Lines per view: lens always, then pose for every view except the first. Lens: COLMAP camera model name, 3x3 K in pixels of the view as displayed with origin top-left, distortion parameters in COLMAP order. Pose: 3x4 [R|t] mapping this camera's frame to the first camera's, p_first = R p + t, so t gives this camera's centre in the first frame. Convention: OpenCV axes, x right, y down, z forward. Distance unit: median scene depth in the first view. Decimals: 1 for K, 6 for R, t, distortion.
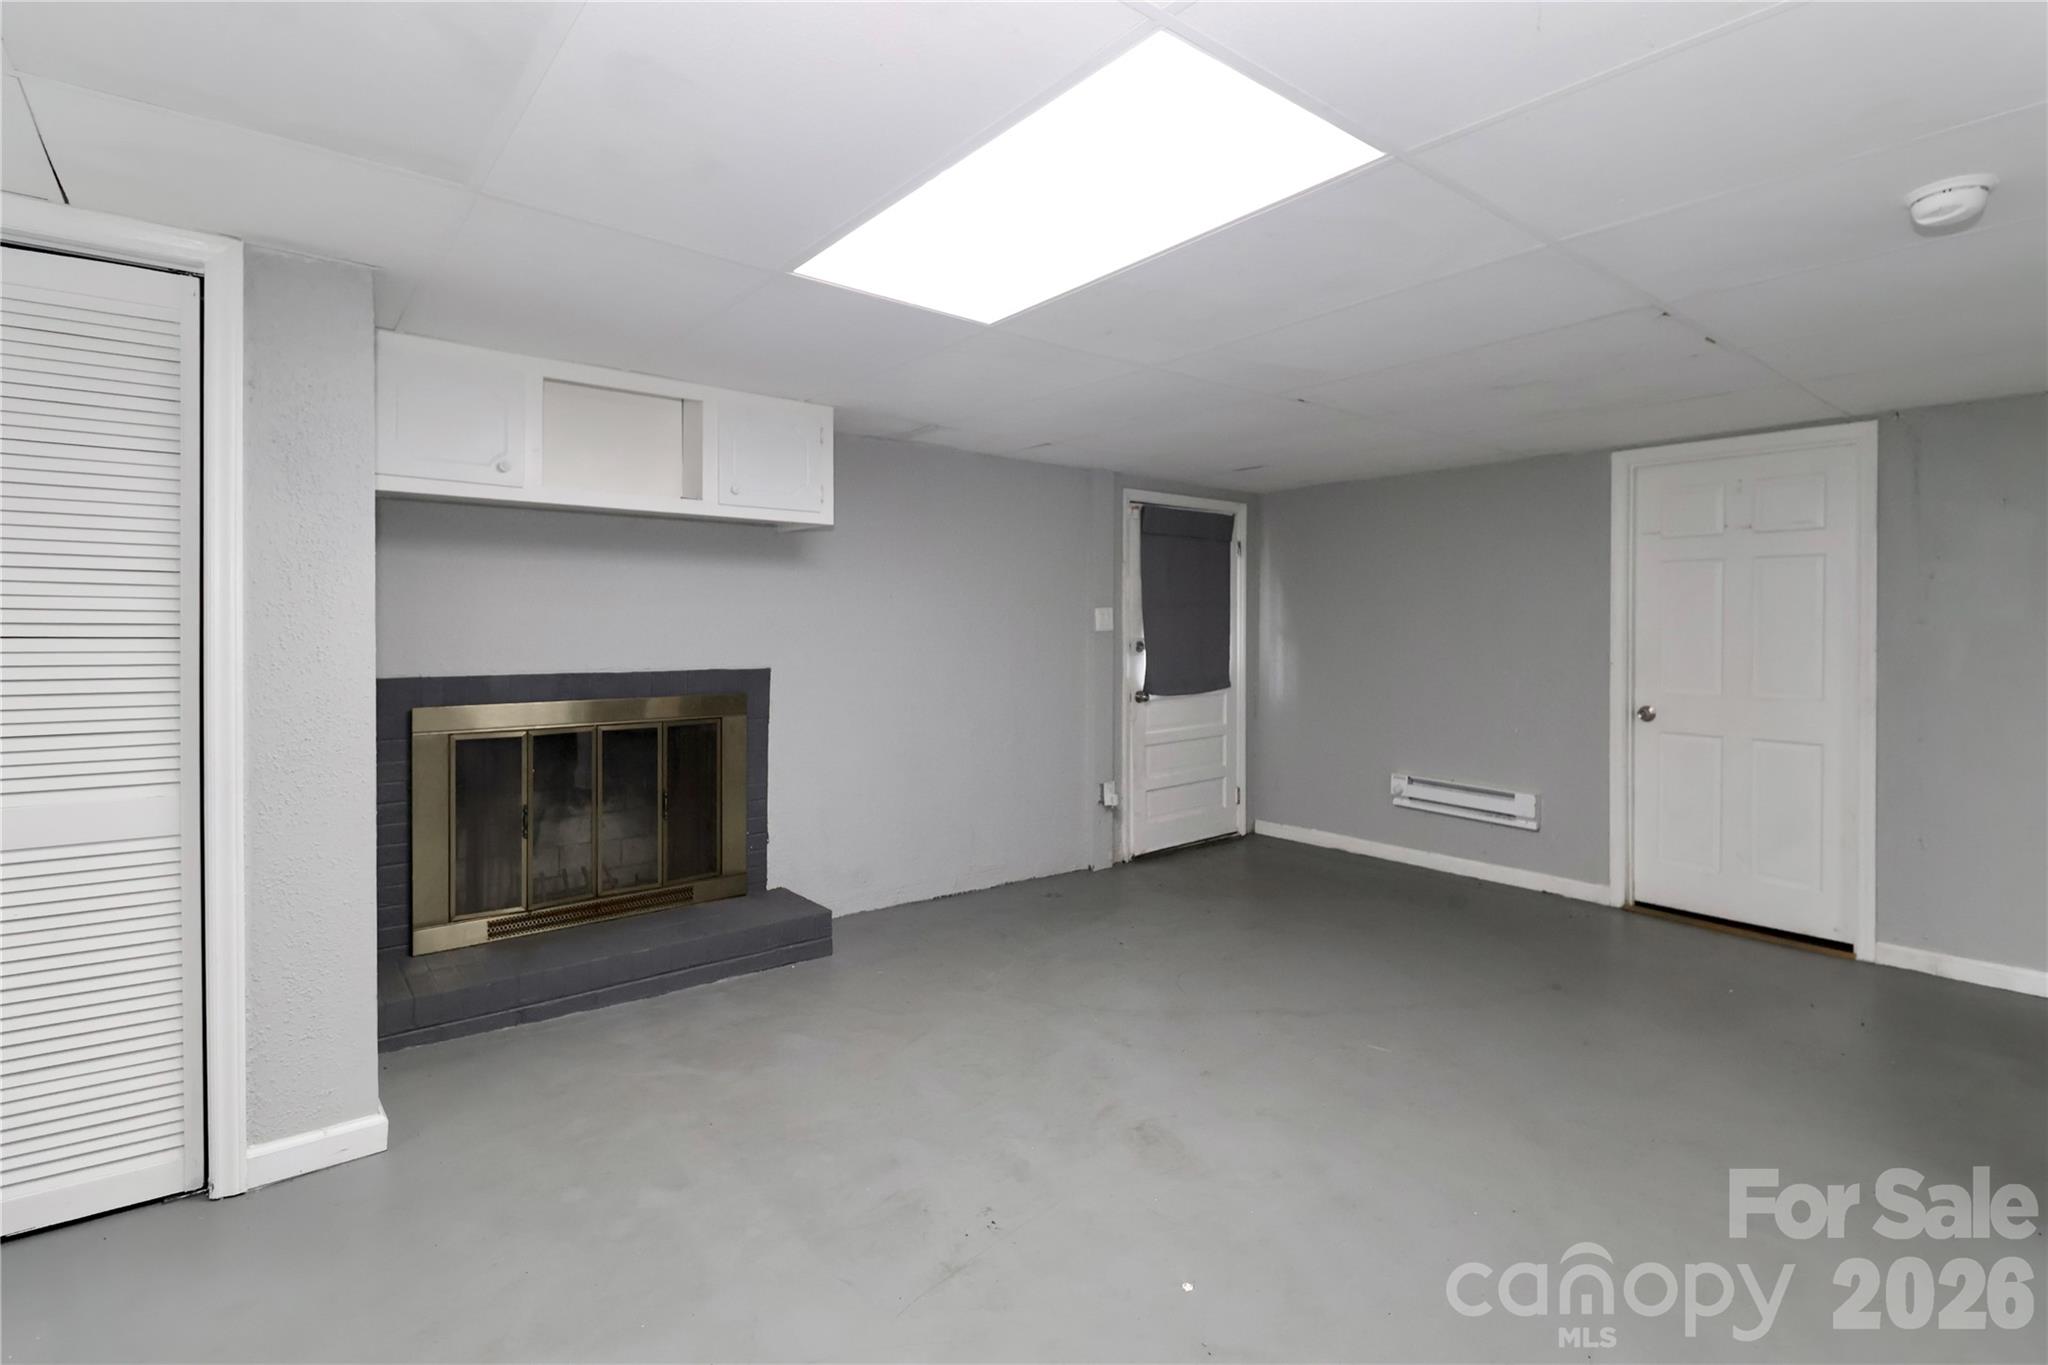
lens RADIAL K [[962.4, 0, 1038.5], [0, 962.4, 640.1], [0, 0, 1]] dist [0.010994, -0.012874]
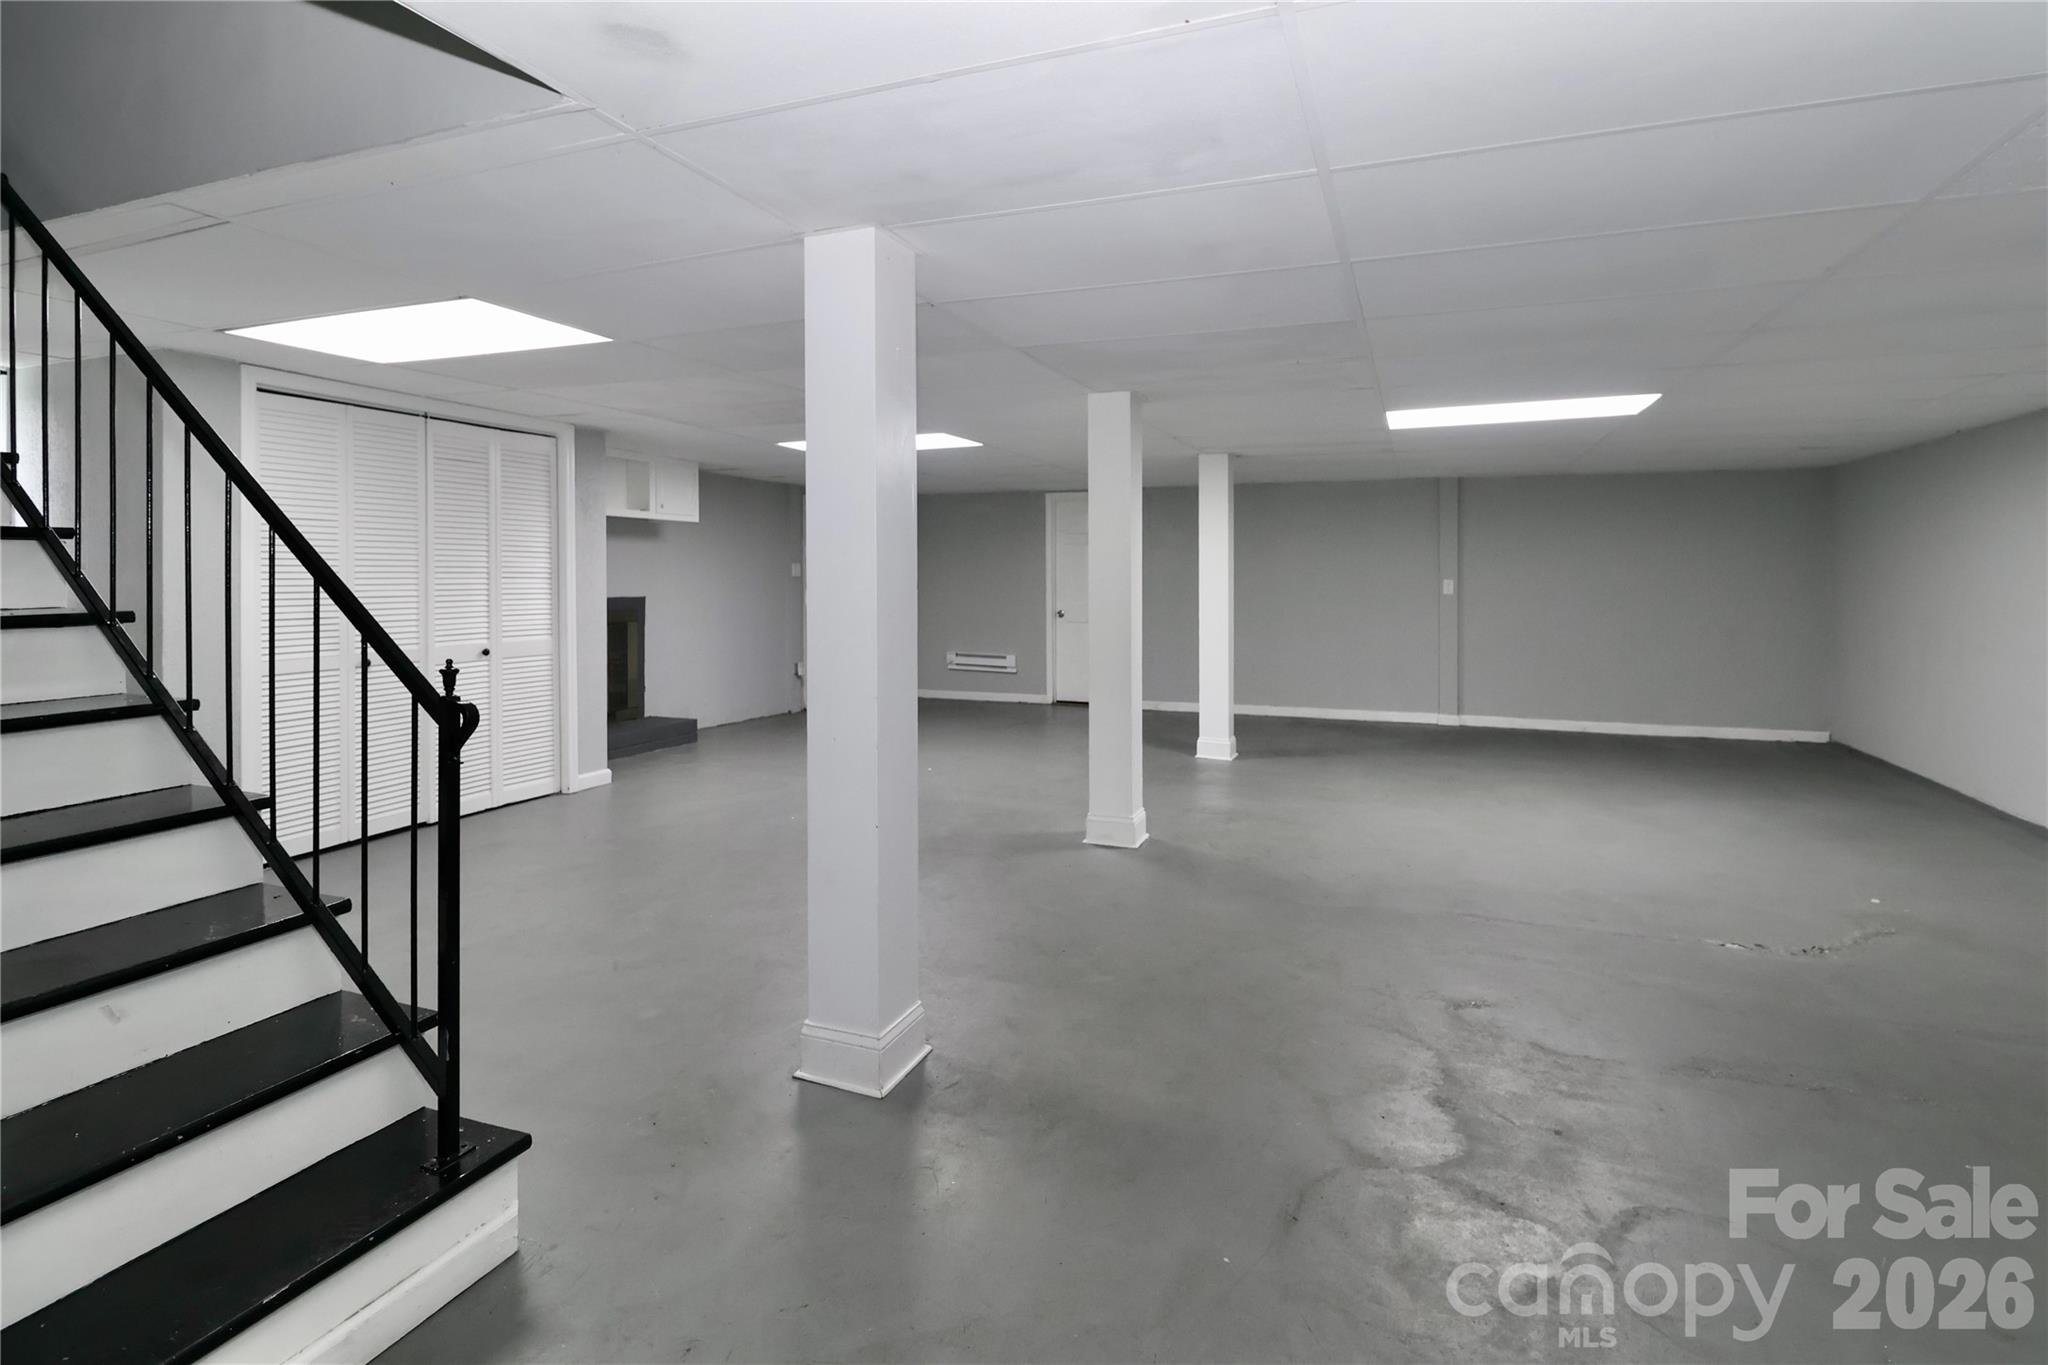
lens RADIAL K [[985.2, 0, 1054.0], [0, 985.2, 562.3], [0, 0, 1]] dist [-0.000611, 0.000006]
pose [[0.867261, 0.005829, 0.497819, -0.469809], [0.006941, 0.999693, -0.023797, 0.012494], [-0.497805, 0.024094, 0.866954, -0.885125]]
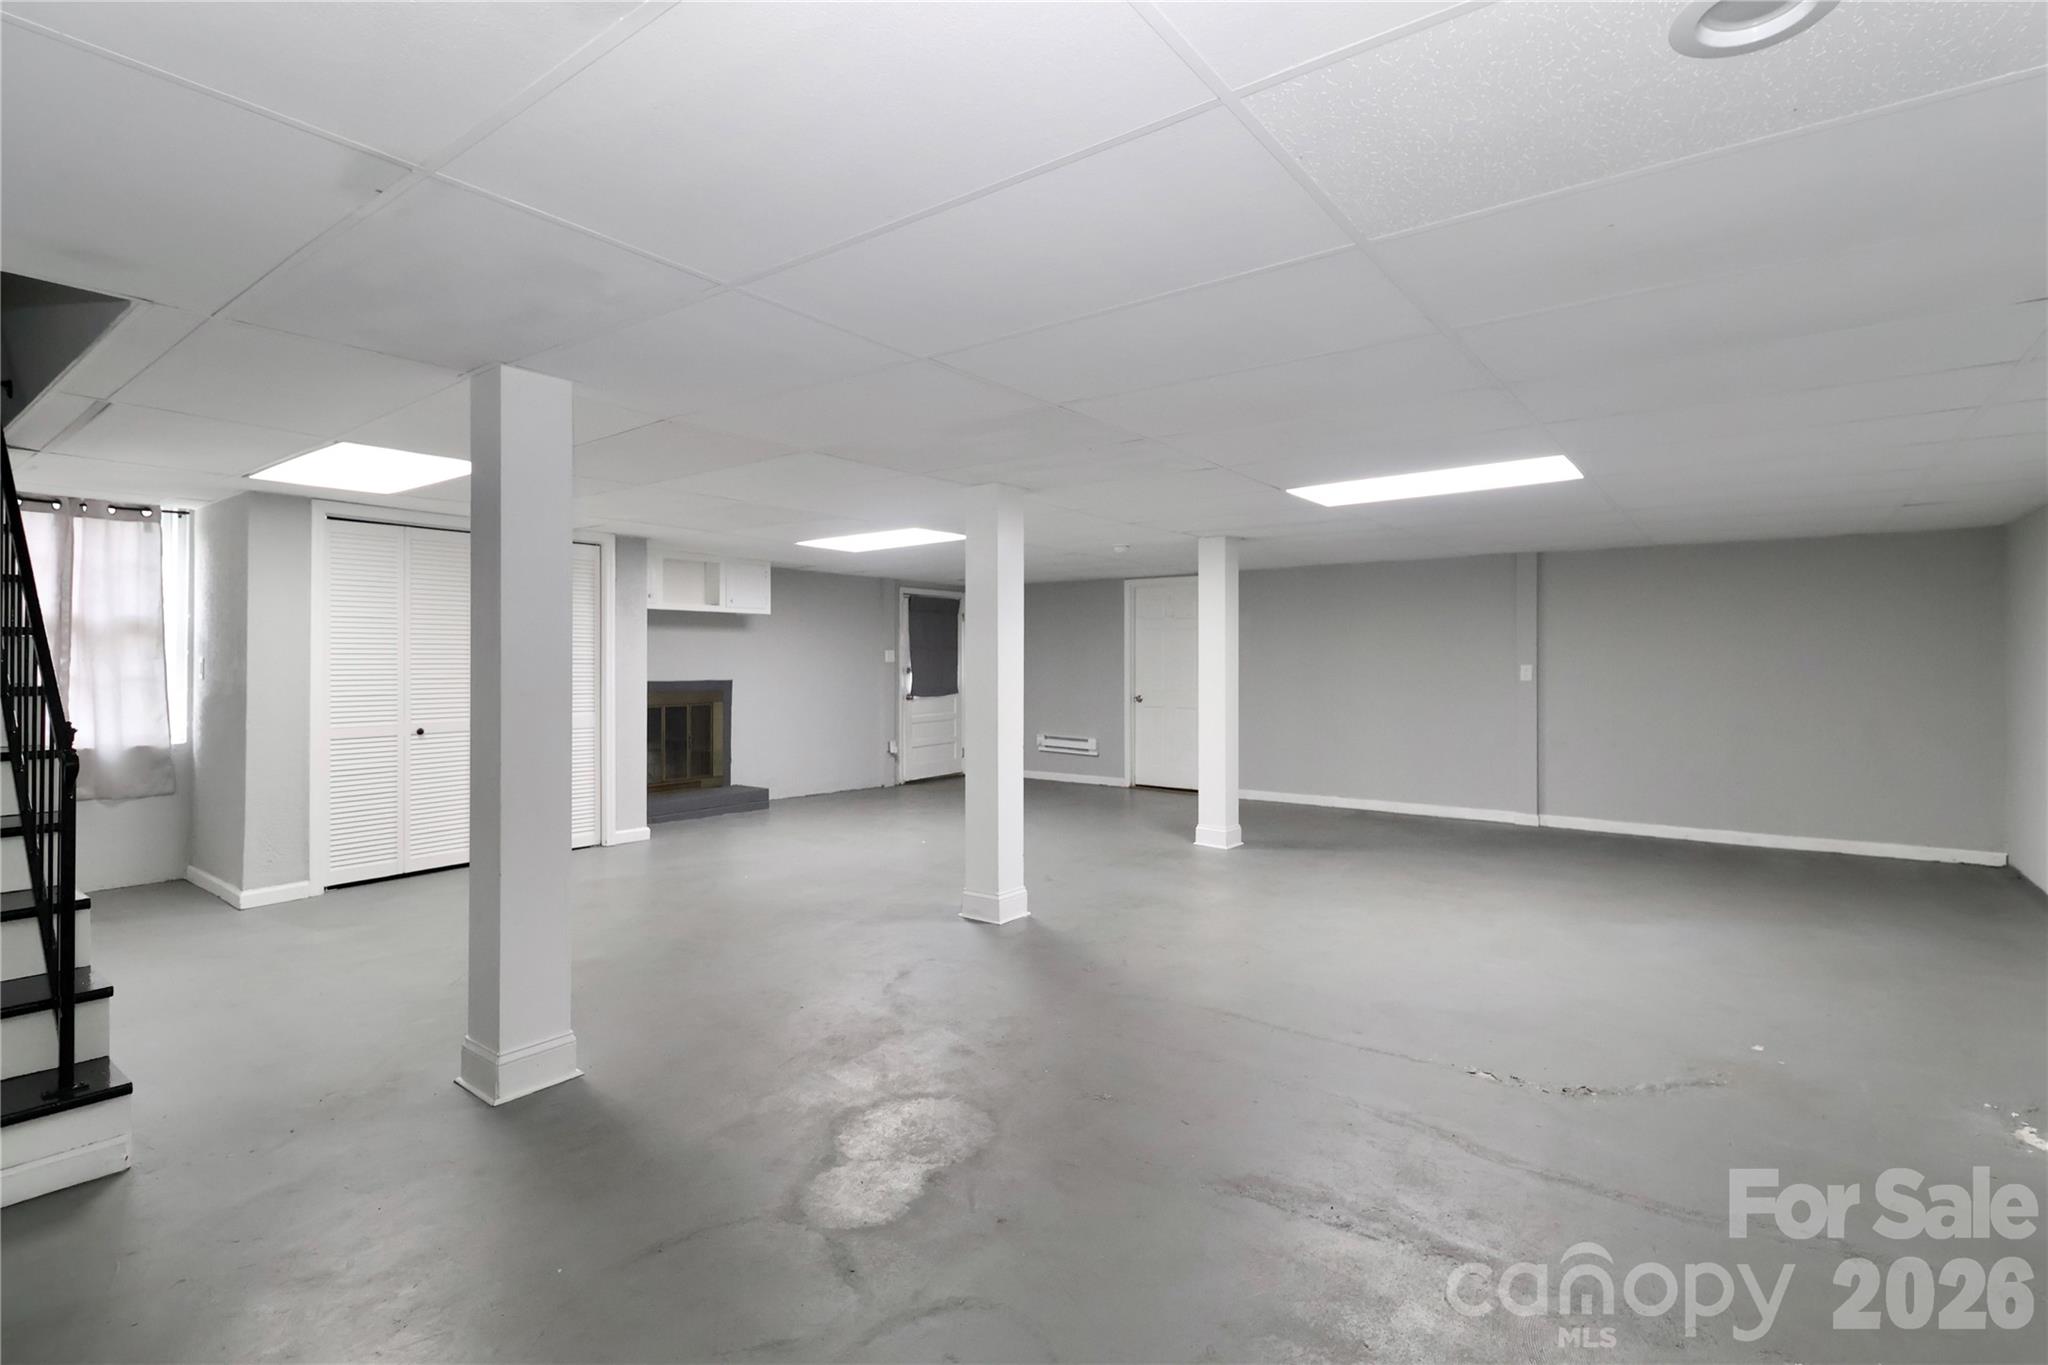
lens RADIAL K [[962.4, 0, 1038.5], [0, 962.4, 640.1], [0, 0, 1]] dist [0.010994, -0.012874]
pose [[0.971360, 0.003072, 0.237591, -0.112782], [0.005375, 0.999377, -0.034895, 0.016751], [-0.237551, 0.035173, 0.970738, -1.049405]]
